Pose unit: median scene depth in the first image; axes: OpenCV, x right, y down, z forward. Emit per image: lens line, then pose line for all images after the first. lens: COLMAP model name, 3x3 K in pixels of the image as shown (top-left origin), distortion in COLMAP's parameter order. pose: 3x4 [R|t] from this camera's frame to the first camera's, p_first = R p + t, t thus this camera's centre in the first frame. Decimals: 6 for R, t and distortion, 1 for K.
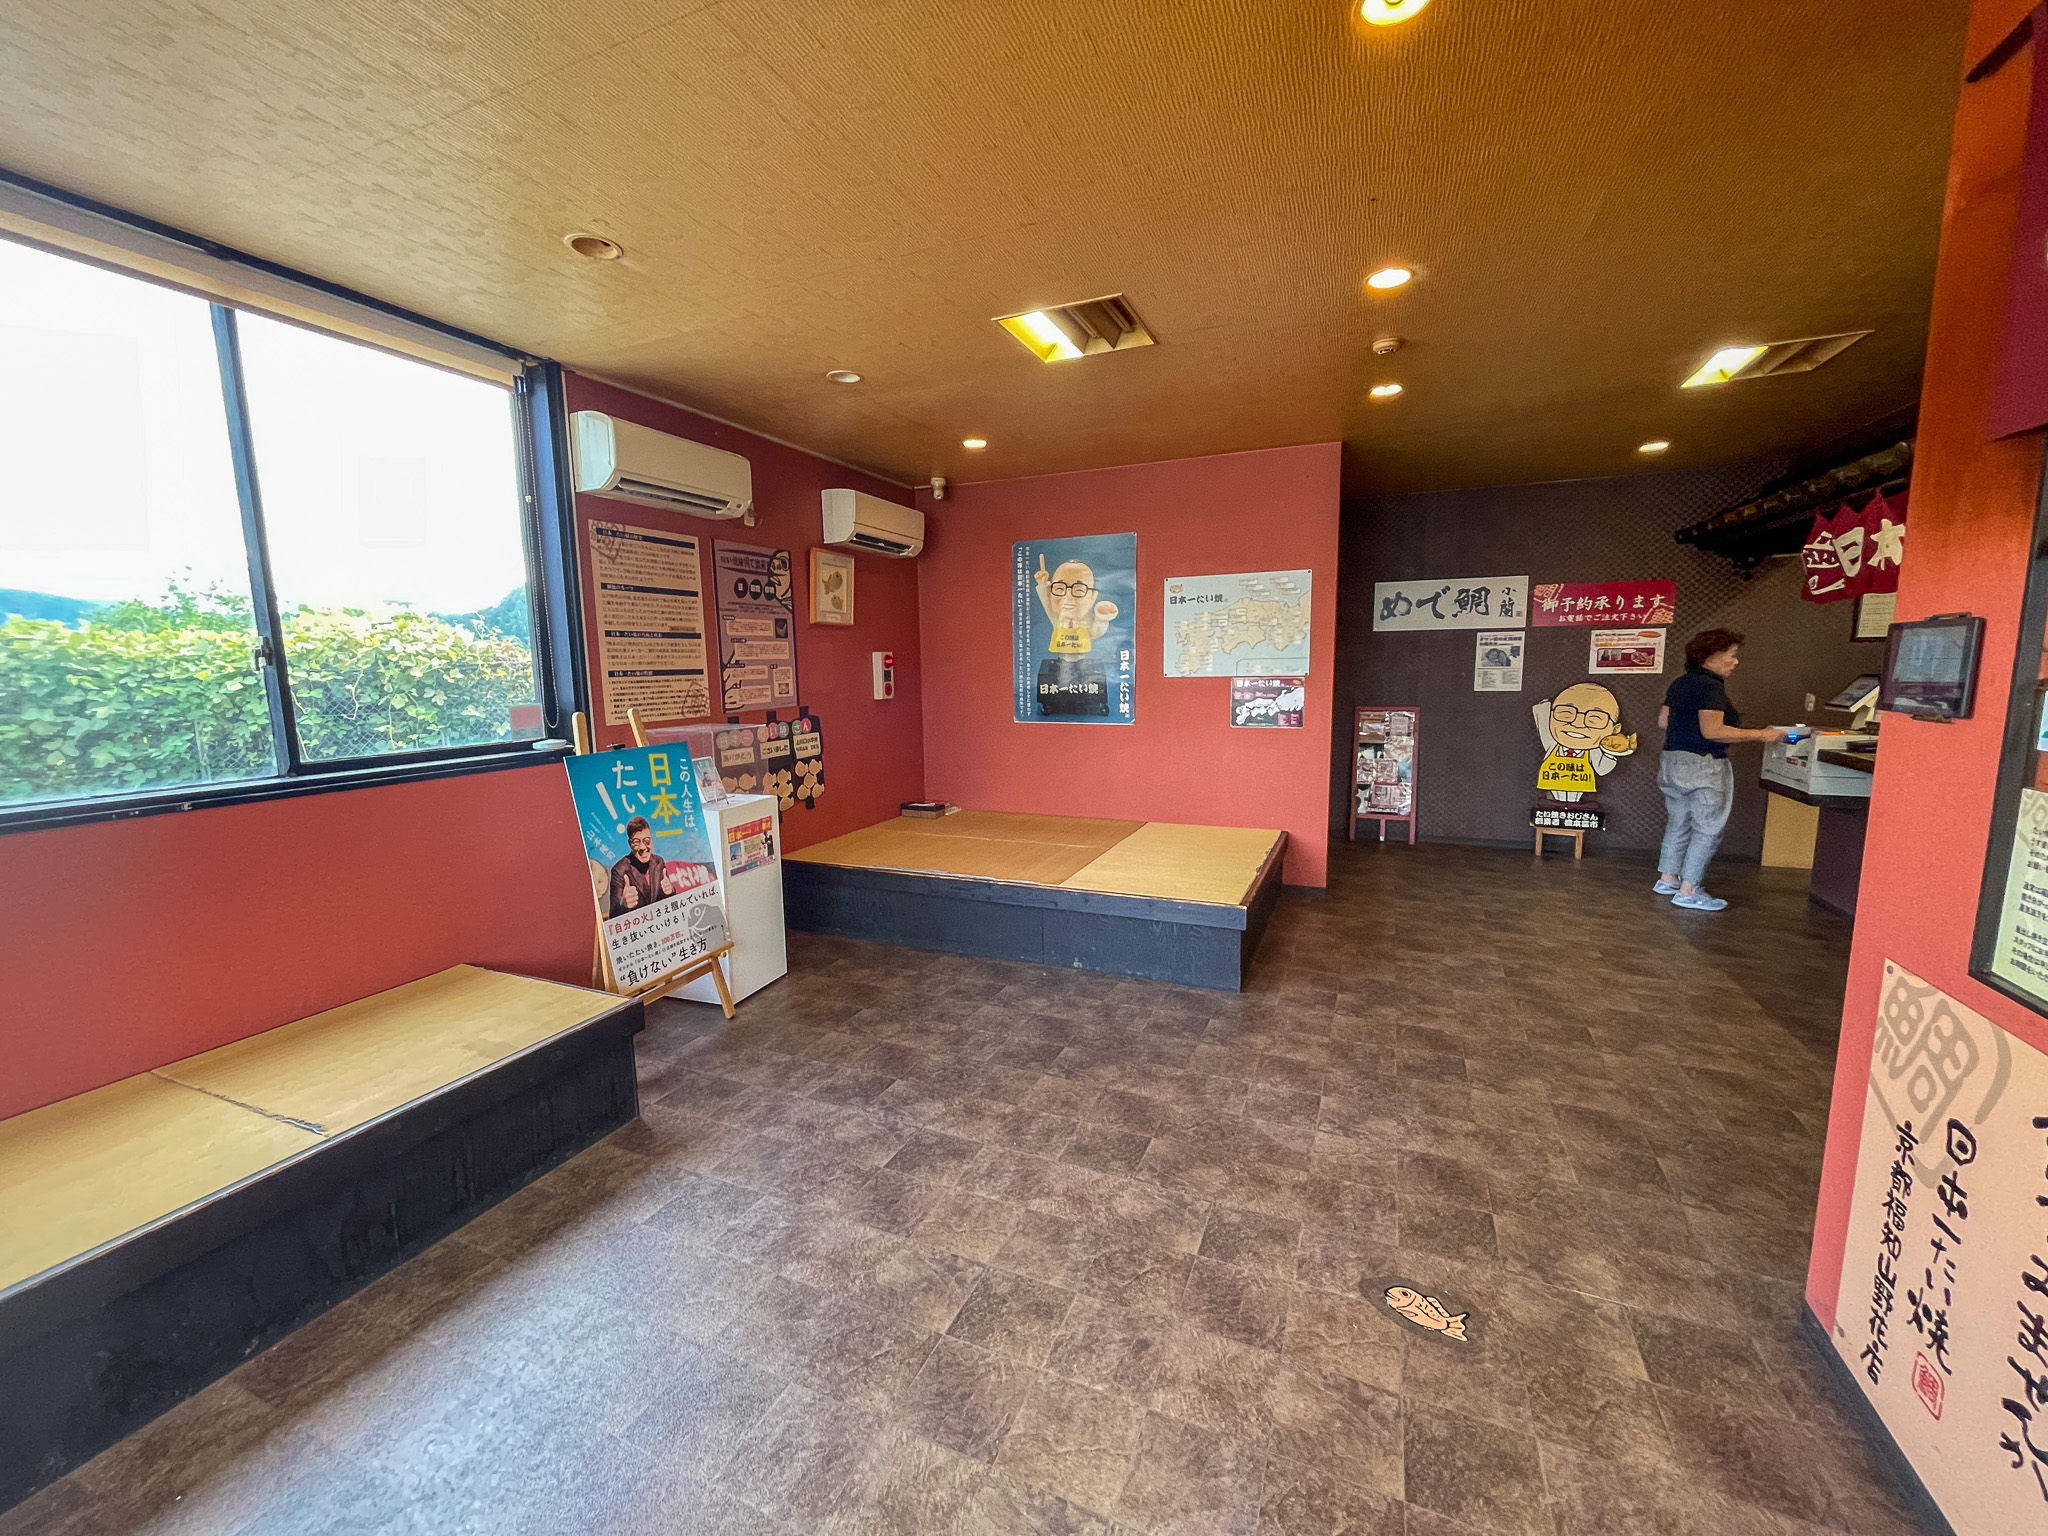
lens RADIAL K [[829.0, 0, 1024.0], [0, 829.0, 768.0], [0, 0, 1]] dist [0.000123, -0.000071]
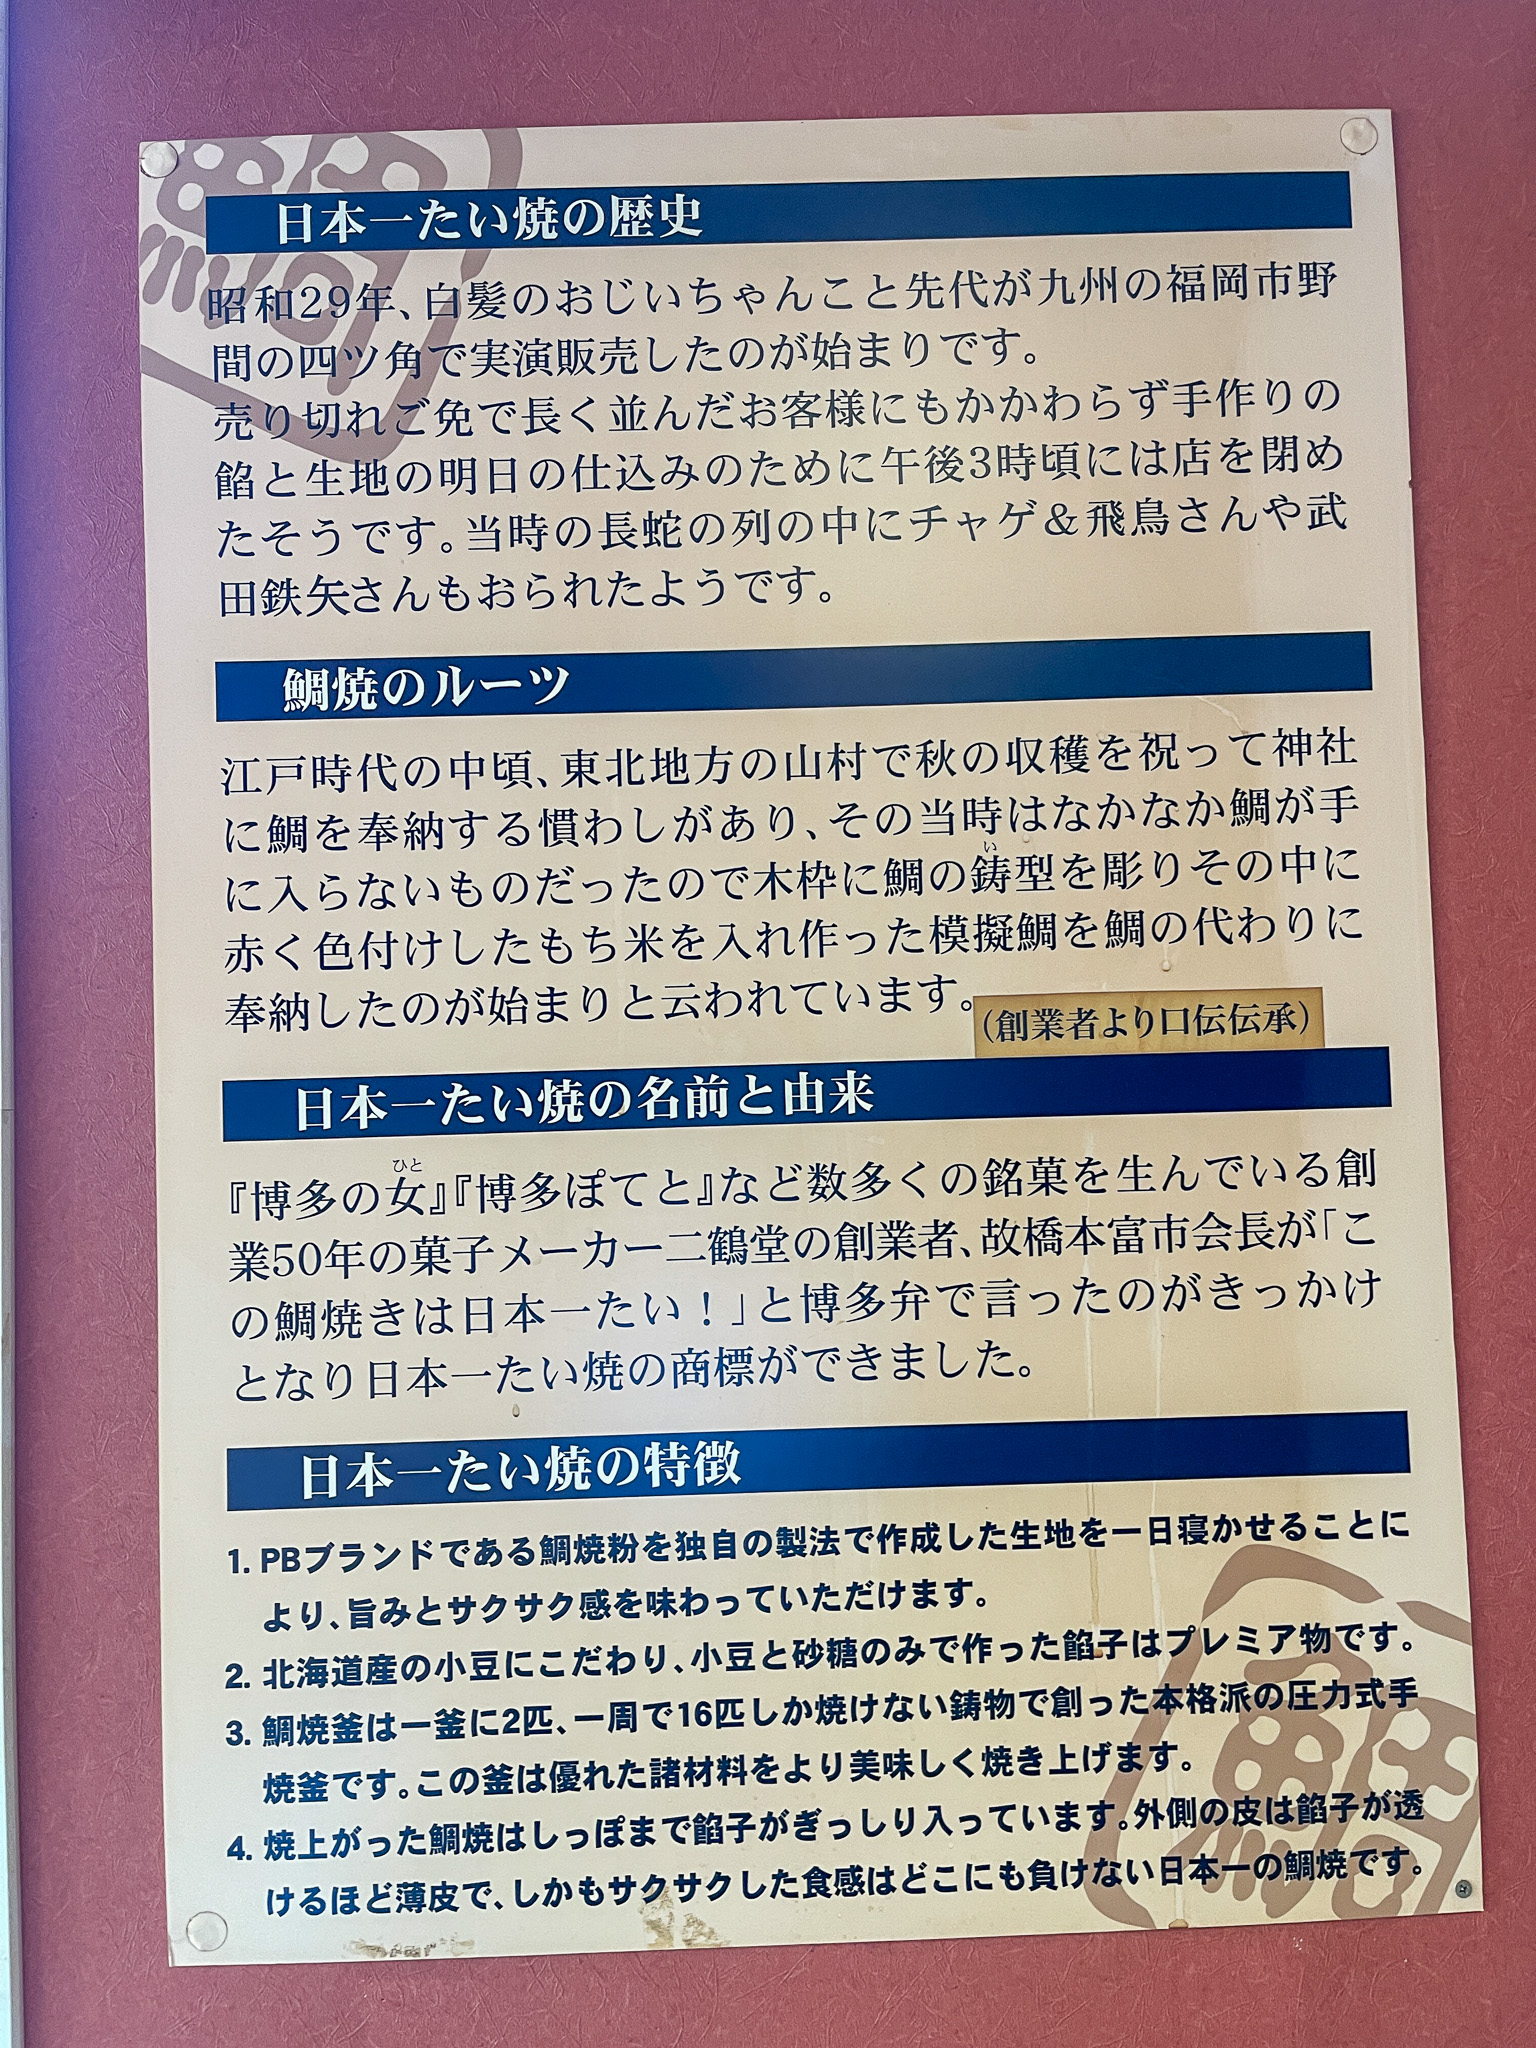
lens RADIAL K [[1509.9, 0, 768.0], [0, 1509.9, 1024.0], [0, 0, 1]] dist [0.059397, -0.092806]
pose [[0.398176, -0.029149, -0.916846, -0.240252], [-0.095724, 0.992718, -0.073134, -0.137096], [0.912301, 0.116884, 0.392486, 0.814726]]
